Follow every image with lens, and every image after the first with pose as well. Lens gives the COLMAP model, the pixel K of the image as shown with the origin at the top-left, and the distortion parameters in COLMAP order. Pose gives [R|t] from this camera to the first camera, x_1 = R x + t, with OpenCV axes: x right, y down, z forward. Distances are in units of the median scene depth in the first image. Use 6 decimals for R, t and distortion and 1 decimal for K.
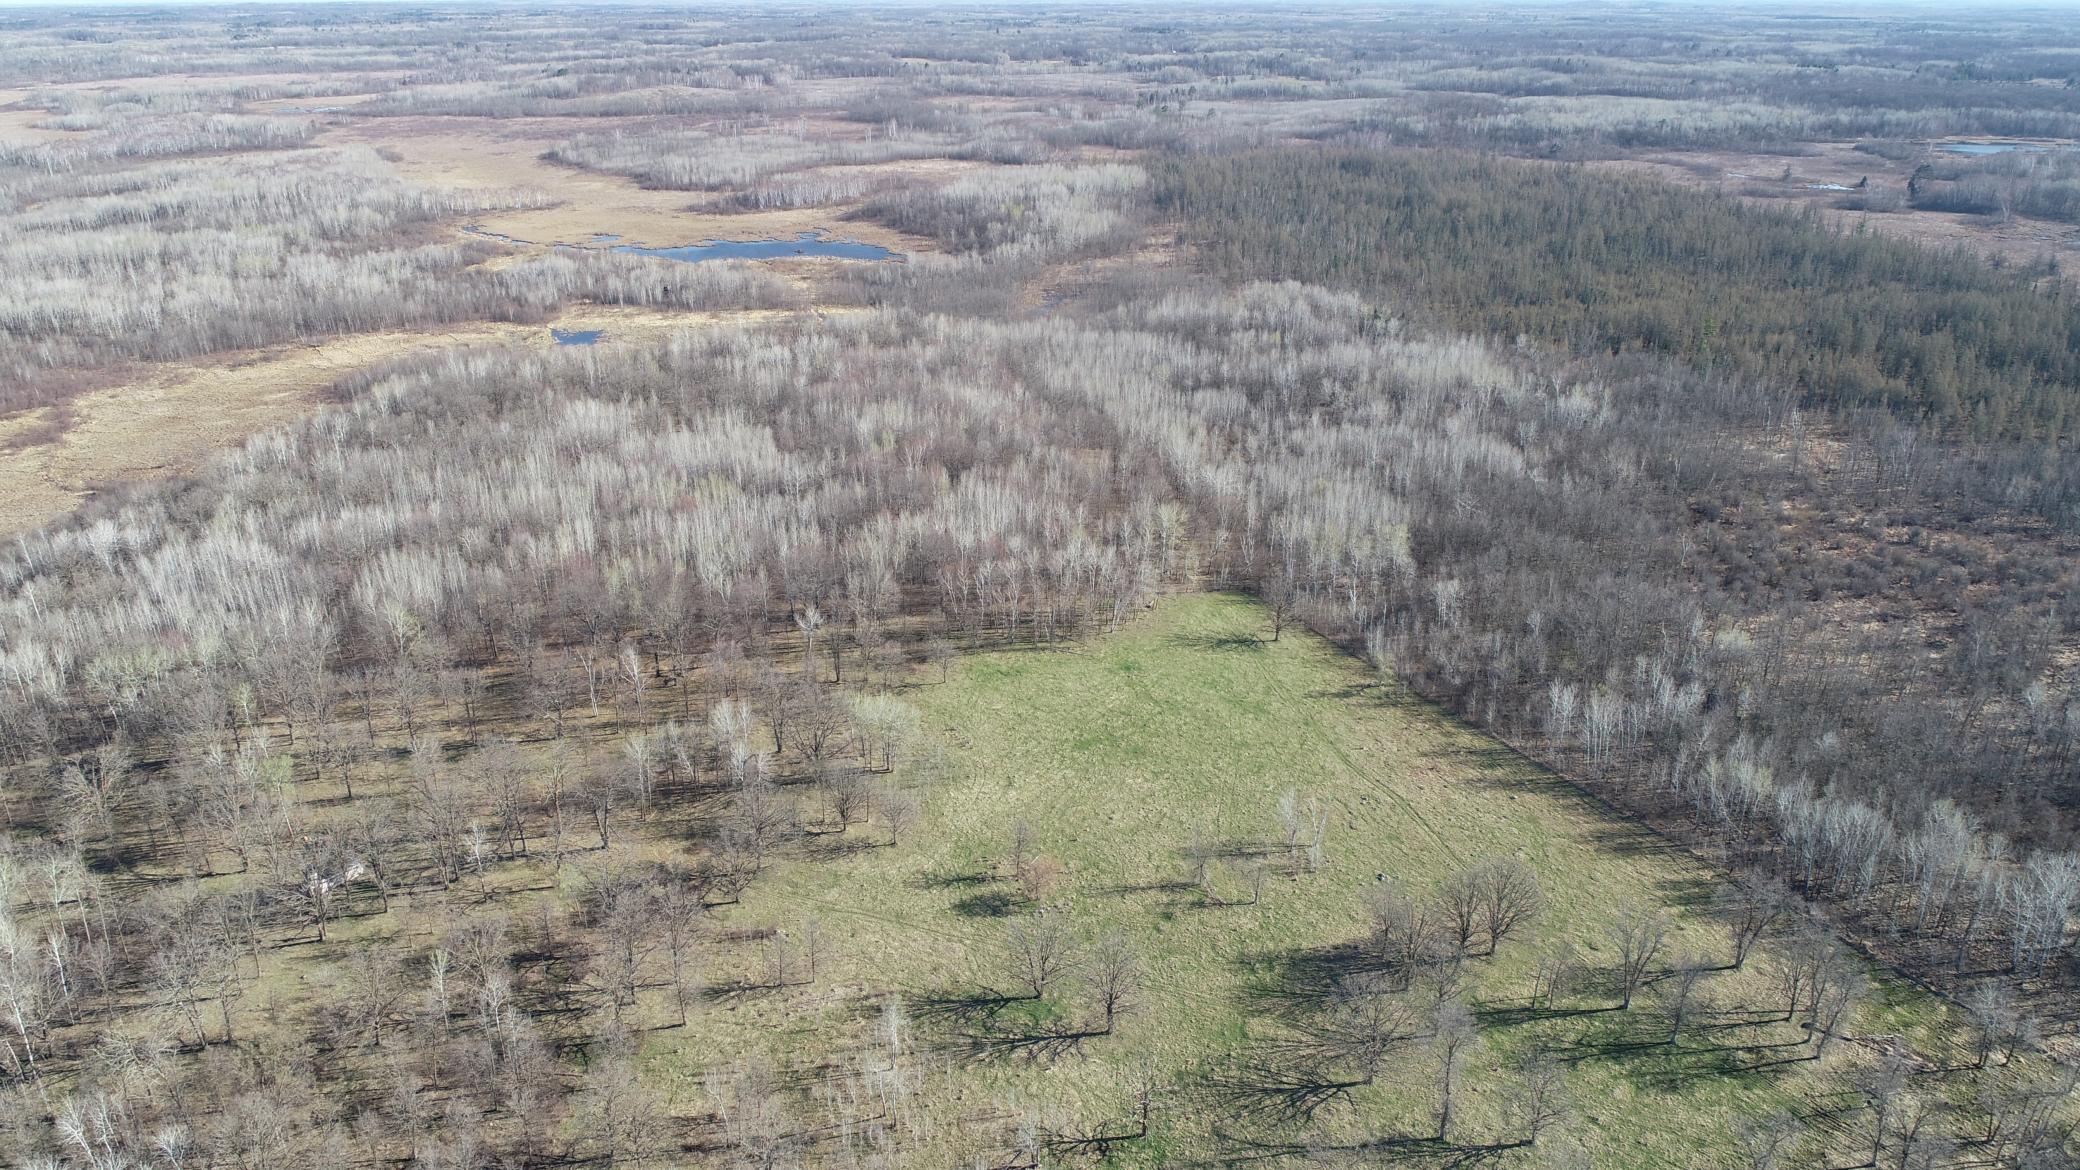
lens RADIAL K [[1530.4, 0, 1040.0], [0, 1530.4, 585.0], [0, 0, 1]] dist [0.005001, -0.006279]
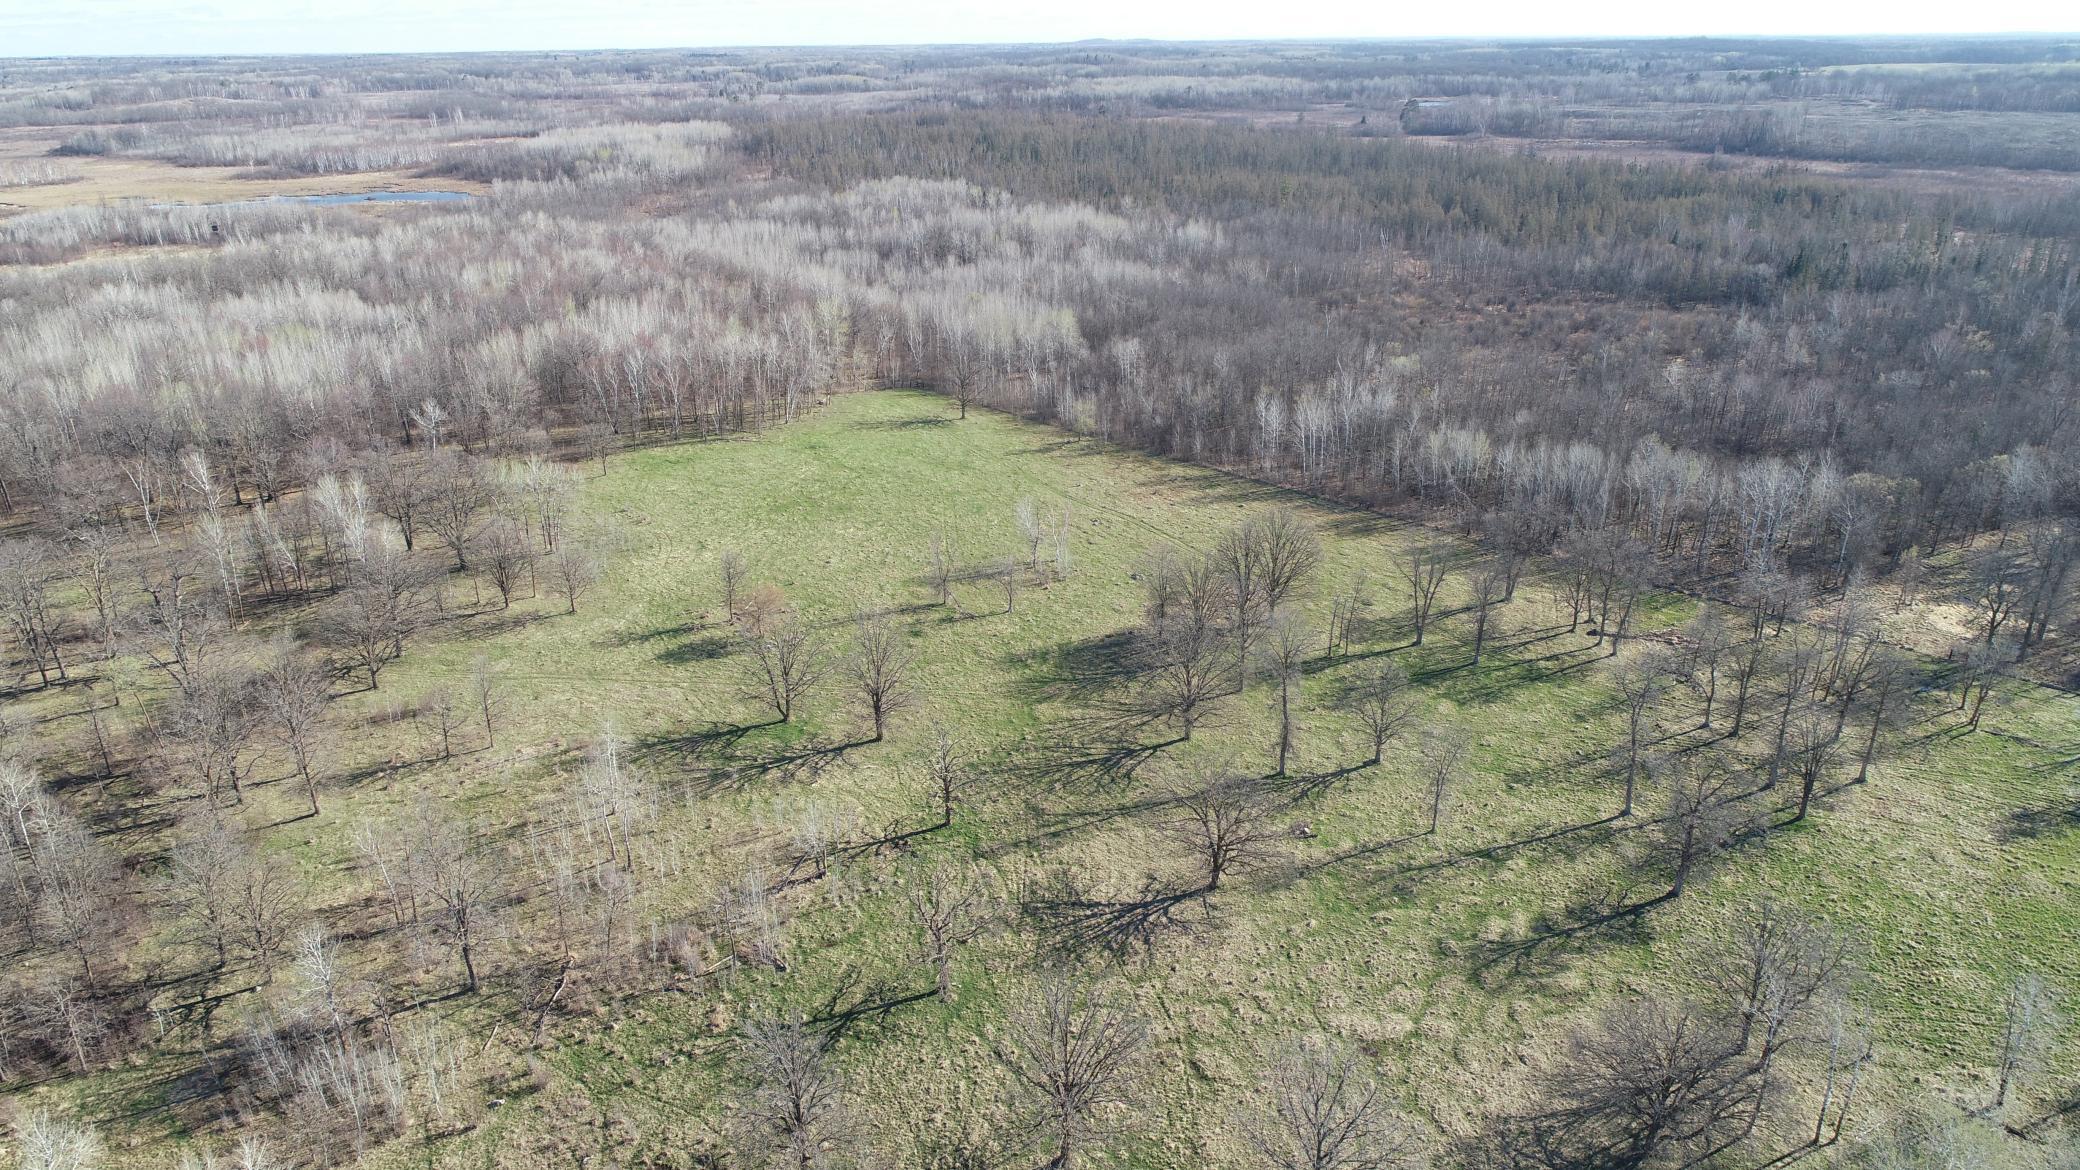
lens RADIAL K [[1410.0, 0, 1040.0], [0, 1410.0, 585.0], [0, 0, 1]] dist [0.004568, -0.002023]
pose [[0.958742, -0.118429, 0.258434, -0.038027], [0.118599, 0.992829, 0.014991, 0.136086], [-0.258356, 0.016277, 0.965913, 0.156438]]
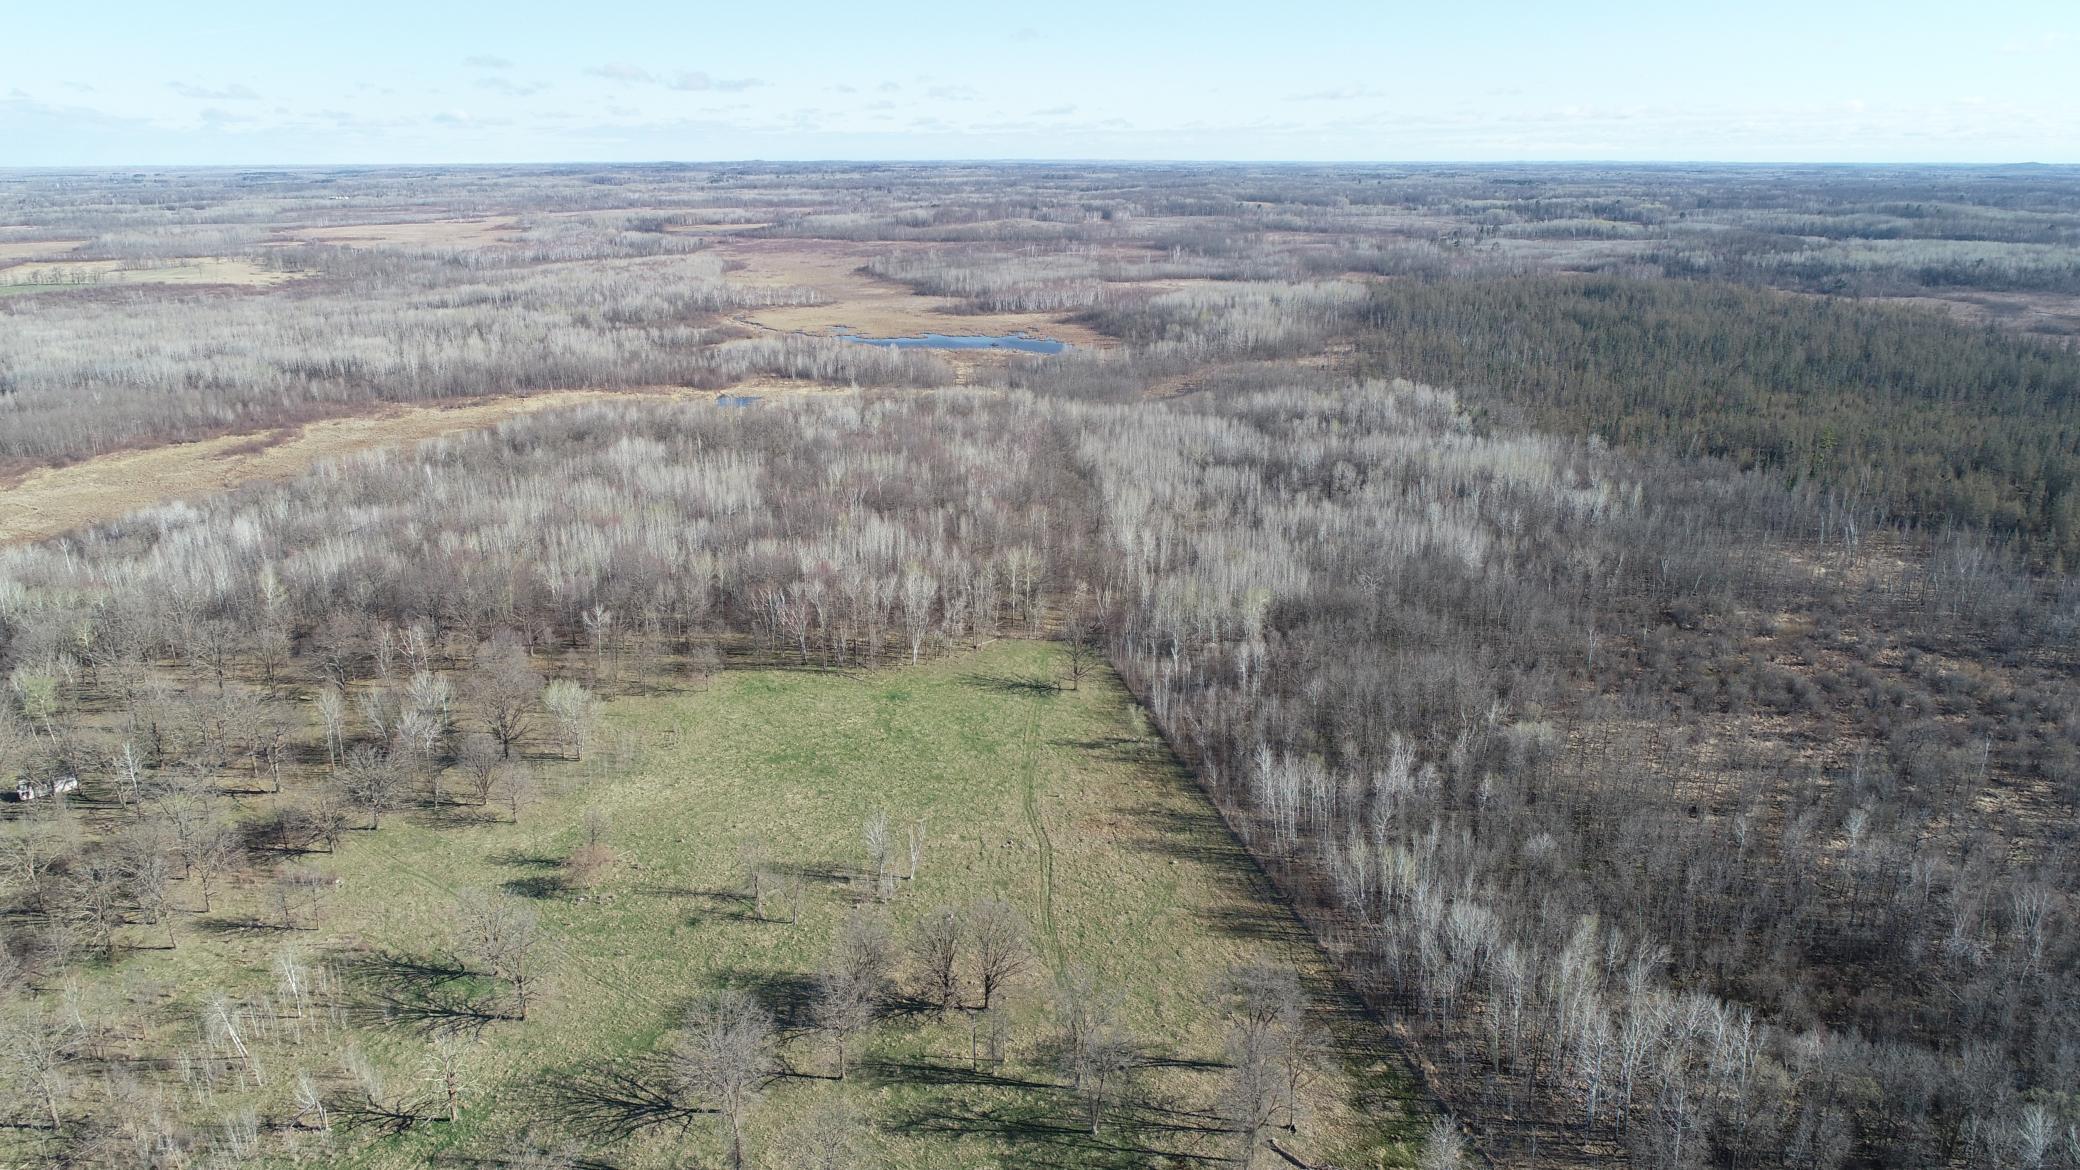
lens RADIAL K [[1410.0, 0, 1040.0], [0, 1410.0, 585.0], [0, 0, 1]] dist [0.004568, -0.002023]
pose [[0.963970, 0.078419, -0.254191, 0.370215], [-0.096916, 0.993418, -0.061062, 0.027795], [0.247729, 0.083497, 0.965225, 0.129101]]
